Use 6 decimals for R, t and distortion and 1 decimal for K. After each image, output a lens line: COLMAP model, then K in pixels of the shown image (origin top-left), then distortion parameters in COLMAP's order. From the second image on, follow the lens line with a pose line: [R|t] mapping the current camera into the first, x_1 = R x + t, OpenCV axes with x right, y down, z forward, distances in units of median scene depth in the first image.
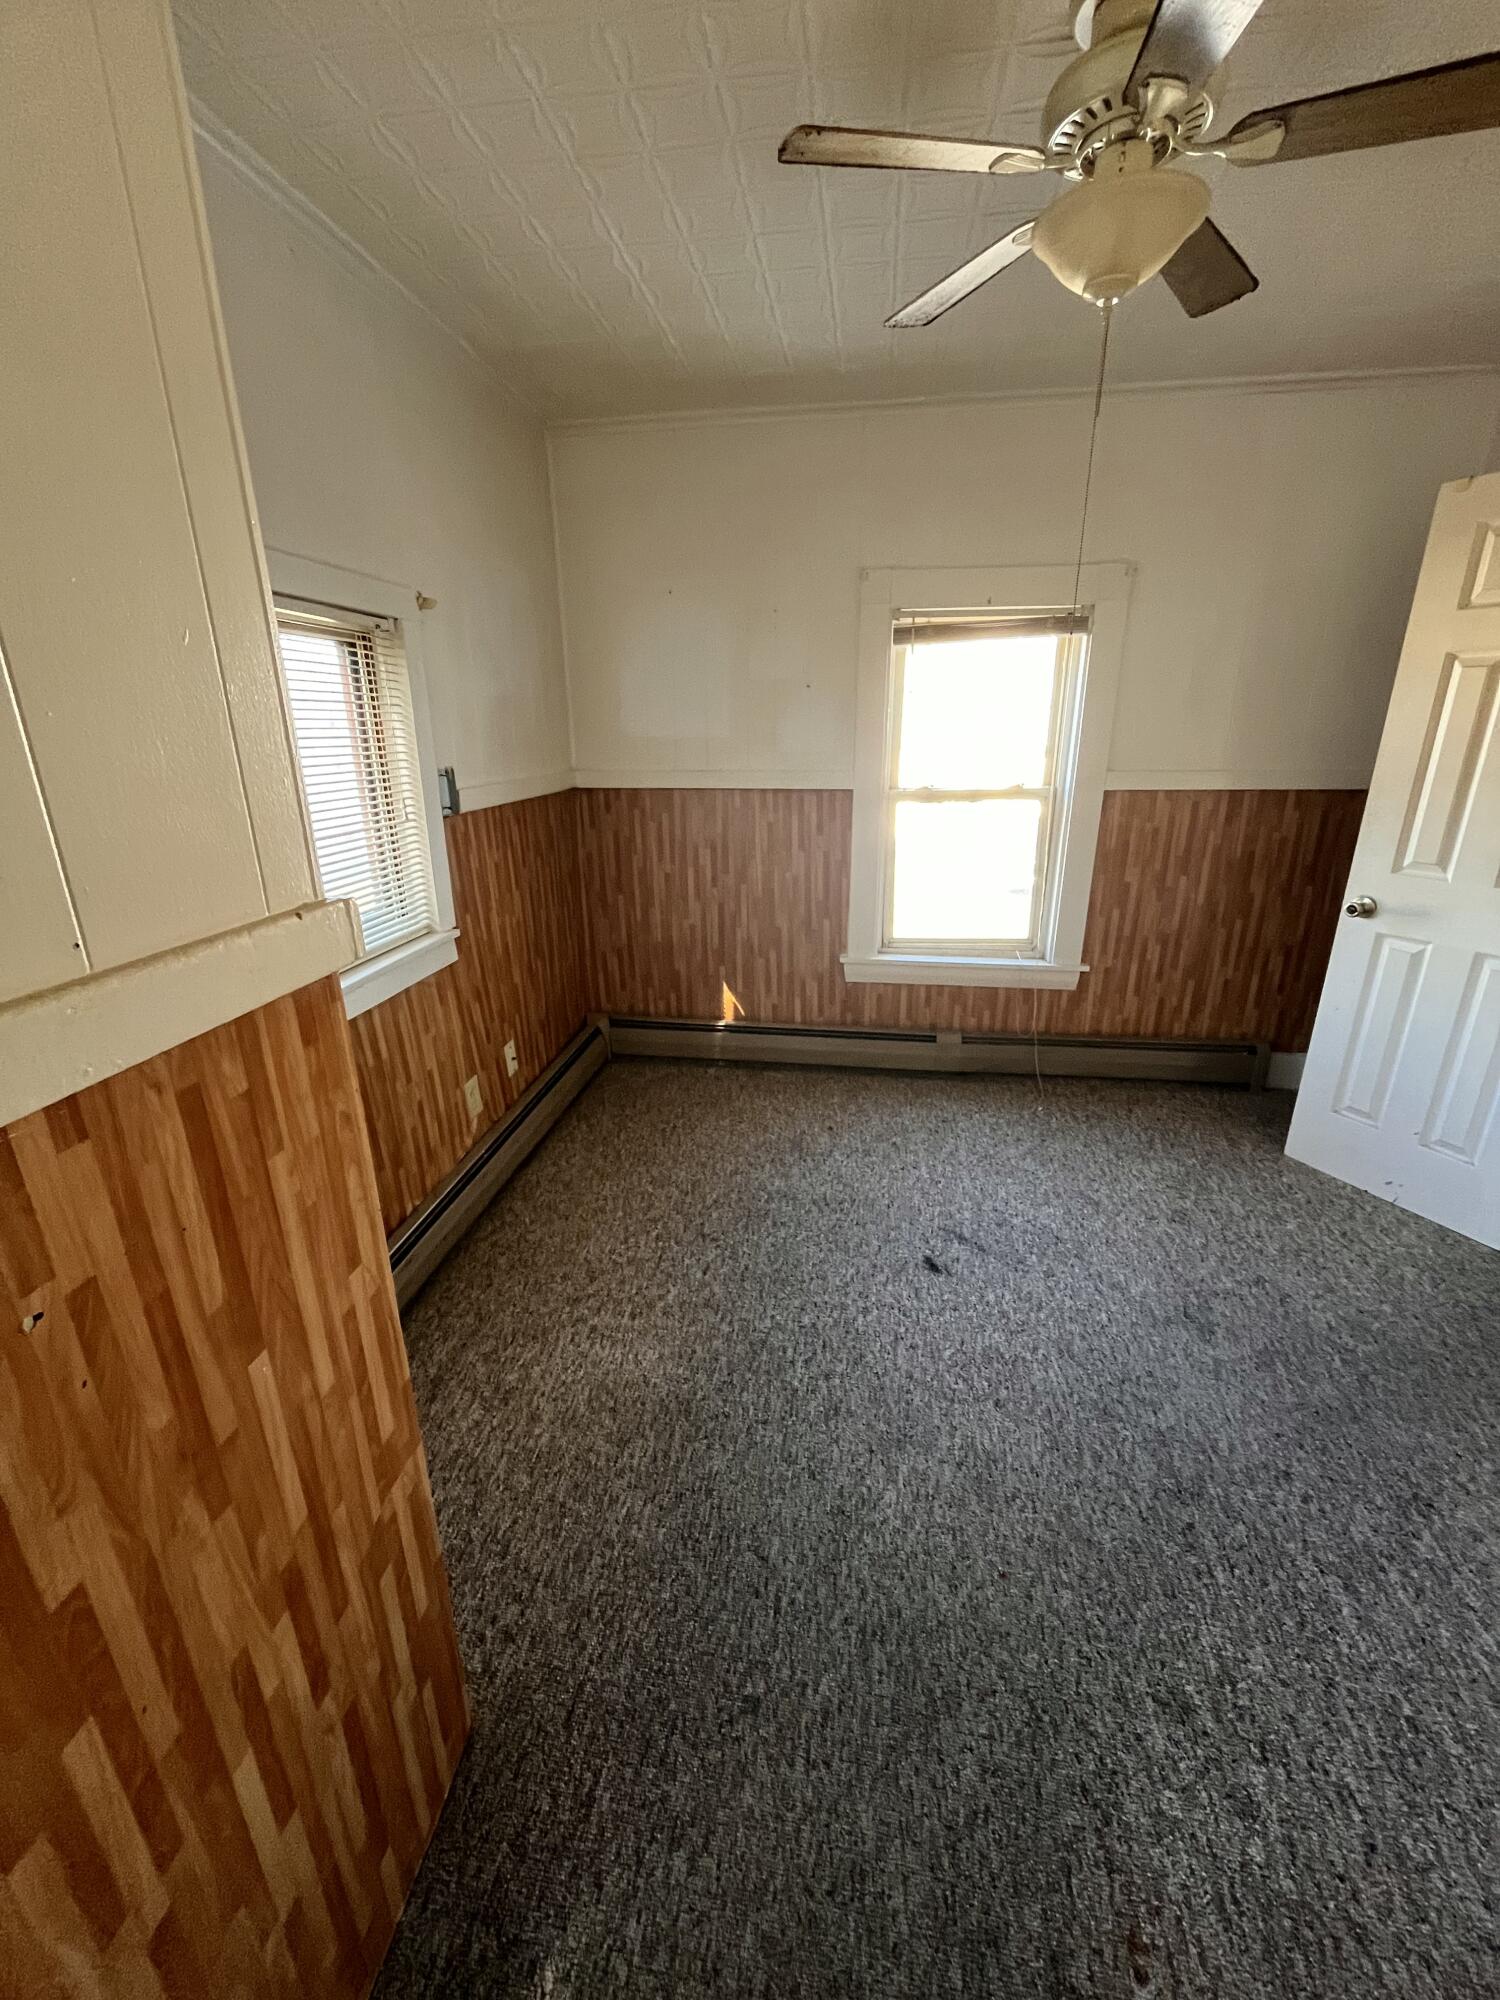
lens RADIAL K [[807.5, 0, 747.4], [0, 807.5, 994.3], [0, 0, 1]] dist [-0.003961, 0.000407]
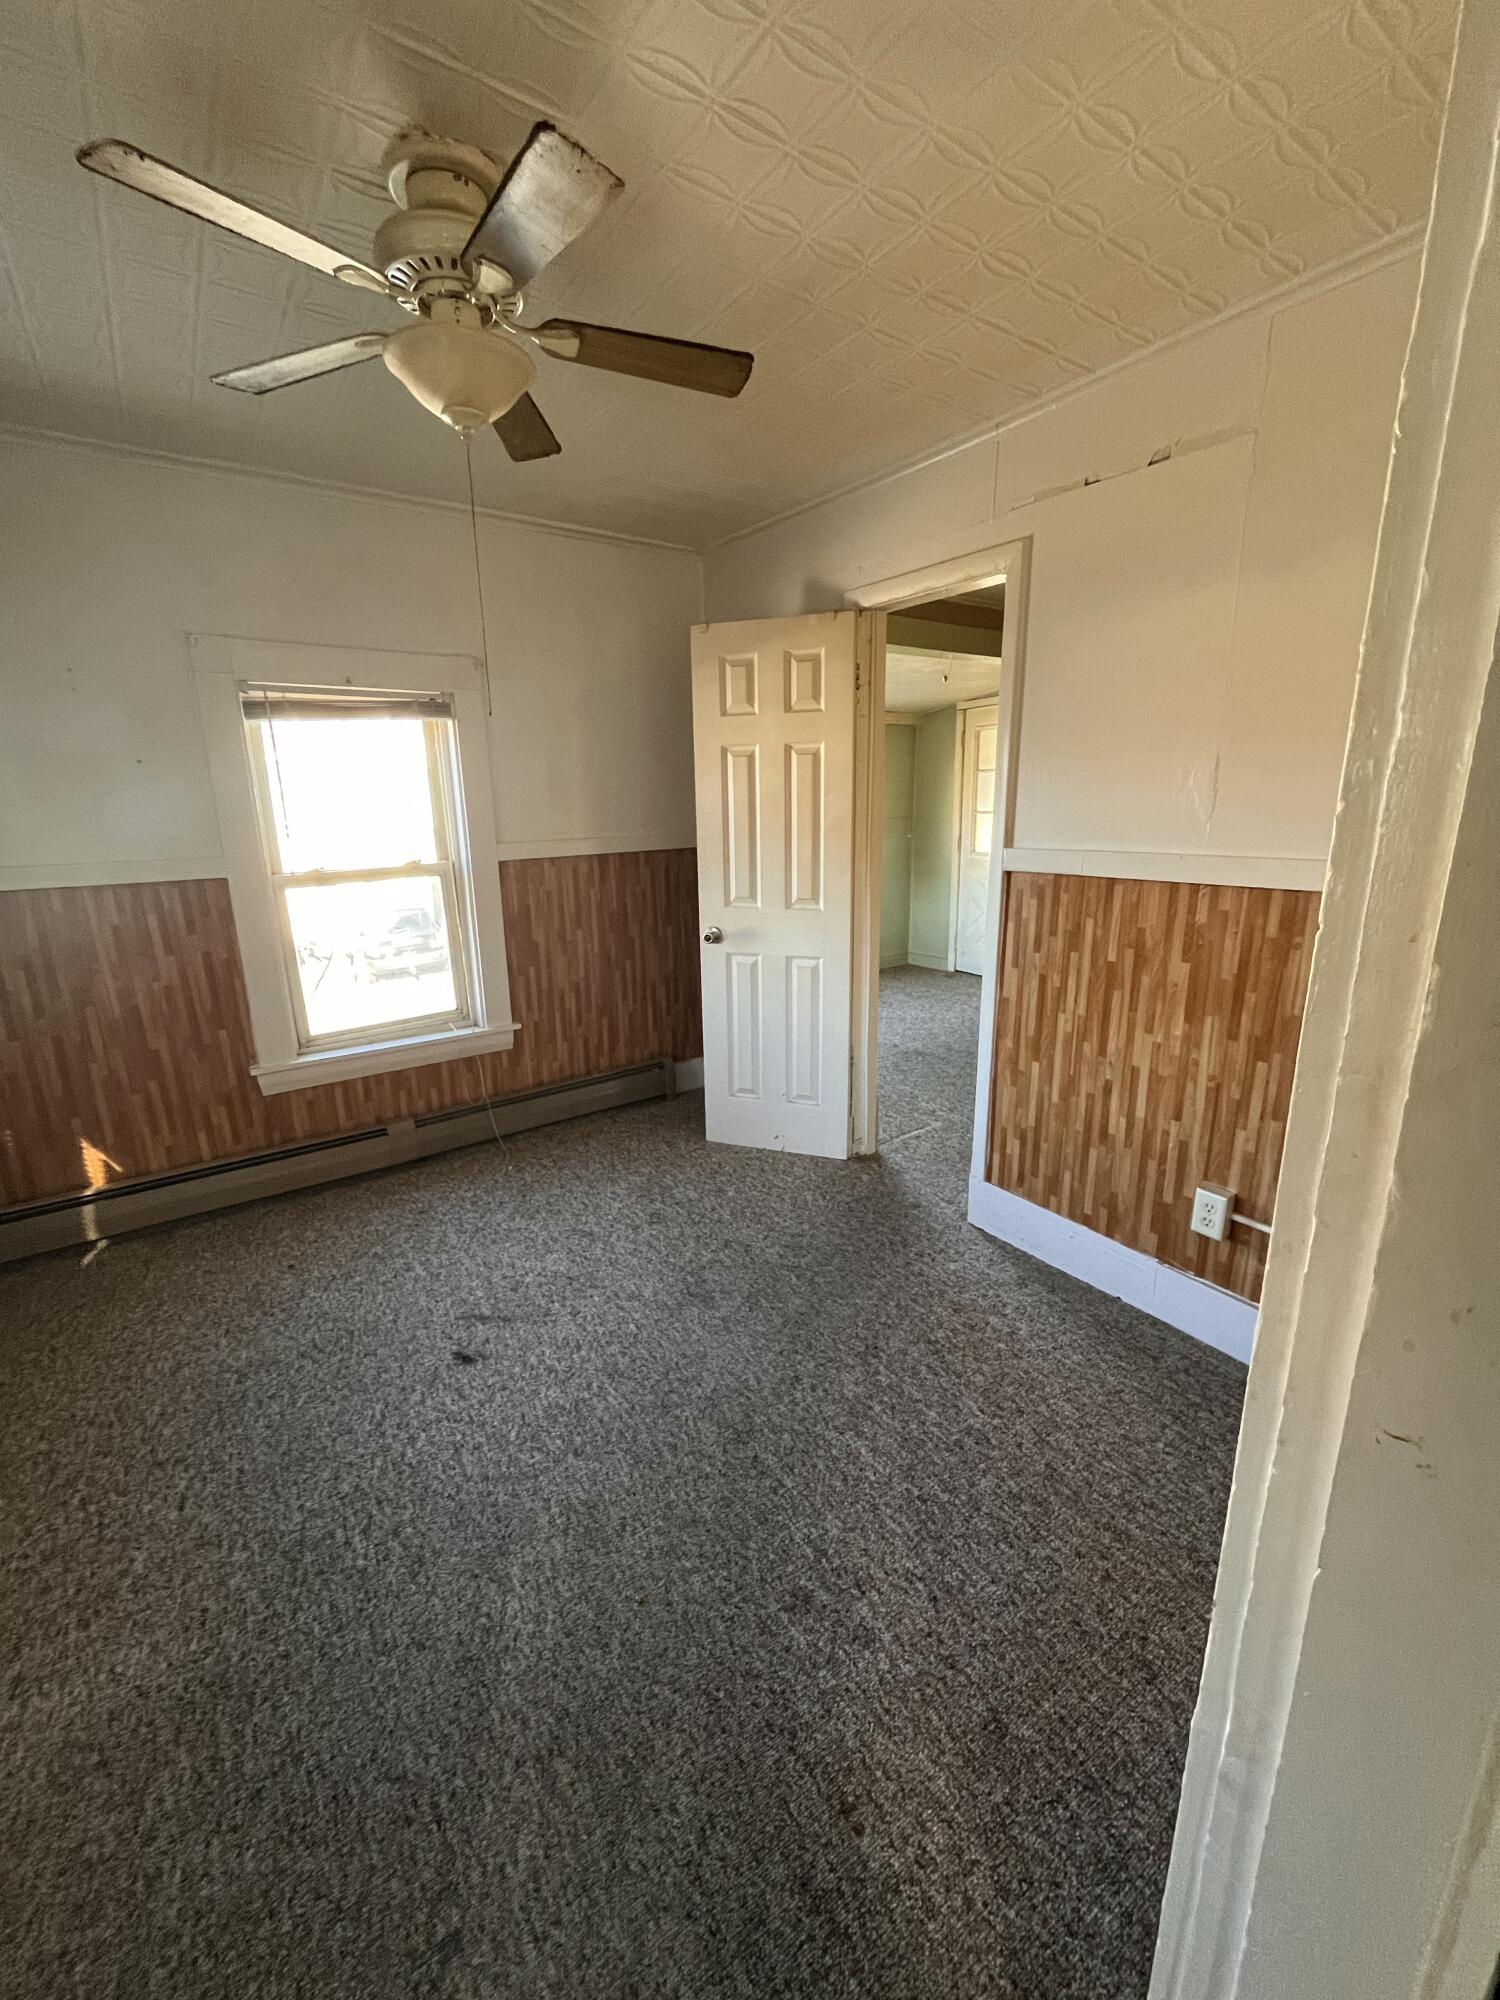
lens RADIAL K [[807.5, 0, 733.9], [0, 807.5, 999.8], [0, 0, 1]] dist [-0.003961, 0.000407]
pose [[0.726479, -0.173111, 0.665027, -0.106378], [0.231392, 0.972860, 0.000467, -0.000641], [-0.647059, 0.153543, 0.746820, 0.025935]]
